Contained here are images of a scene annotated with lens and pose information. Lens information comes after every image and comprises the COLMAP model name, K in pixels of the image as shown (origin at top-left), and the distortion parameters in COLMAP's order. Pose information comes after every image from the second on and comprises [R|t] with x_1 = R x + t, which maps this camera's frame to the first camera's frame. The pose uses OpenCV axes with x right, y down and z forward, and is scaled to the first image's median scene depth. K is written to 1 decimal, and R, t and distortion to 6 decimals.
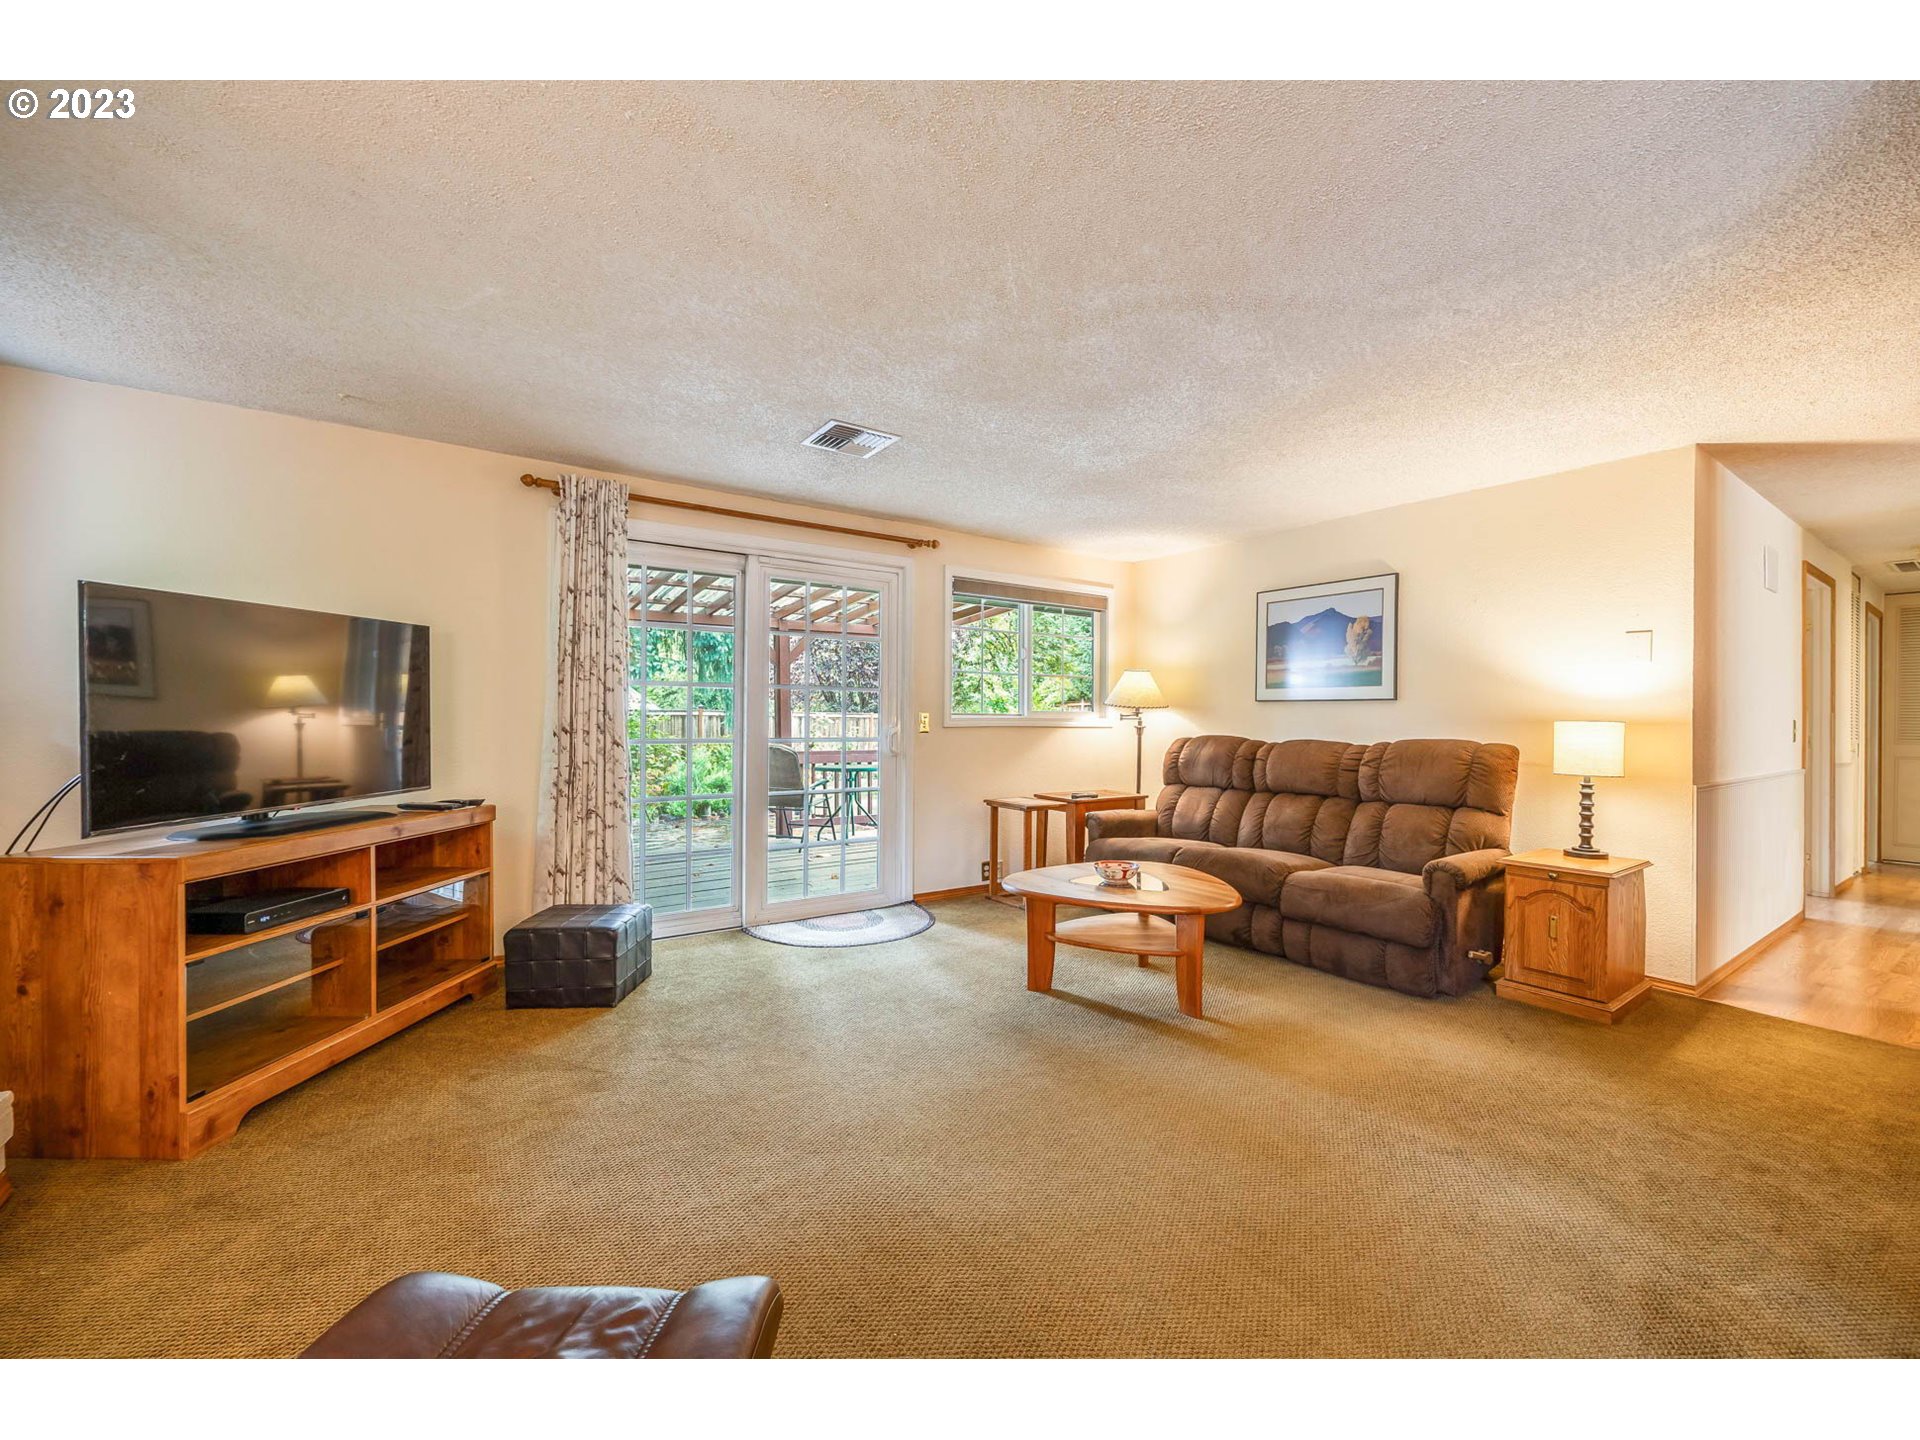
lens RADIAL K [[772.7, 0, 957.6], [0, 772.7, 720.2], [0, 0, 1]] dist [0.000887, 0.000013]
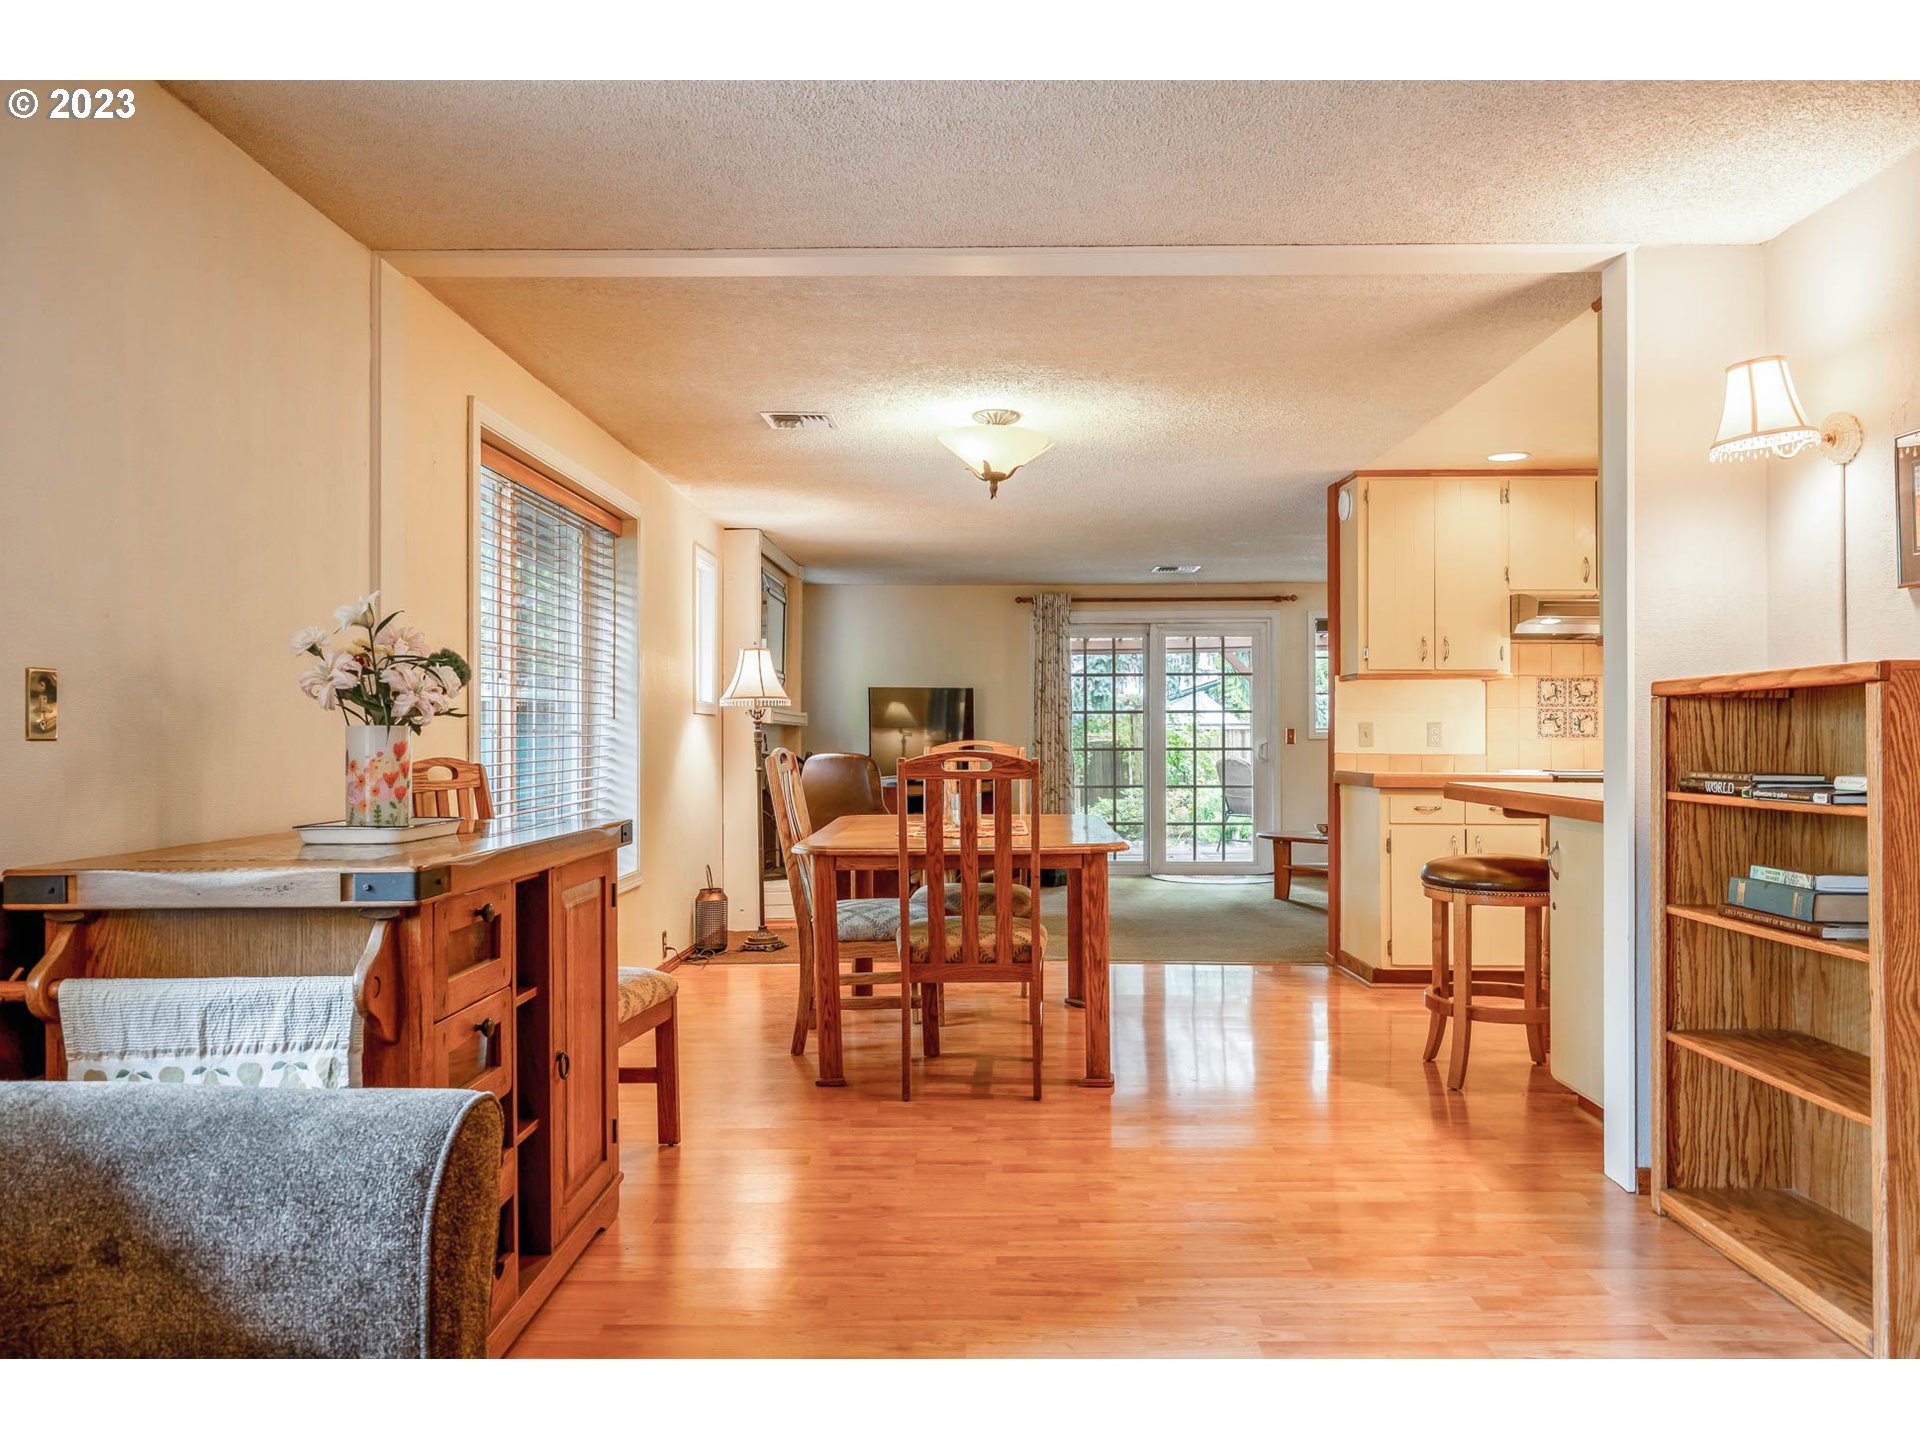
lens RADIAL K [[1434.8, 0, 959.7], [0, 1434.8, 725.8], [0, 0, 1]] dist [-0.009523, -0.001831]
pose [[0.815584, -0.012211, -0.578509, 1.130085], [0.008986, 0.999924, -0.008437, 0.002086], [0.578568, 0.001683, 0.815632, -1.610221]]
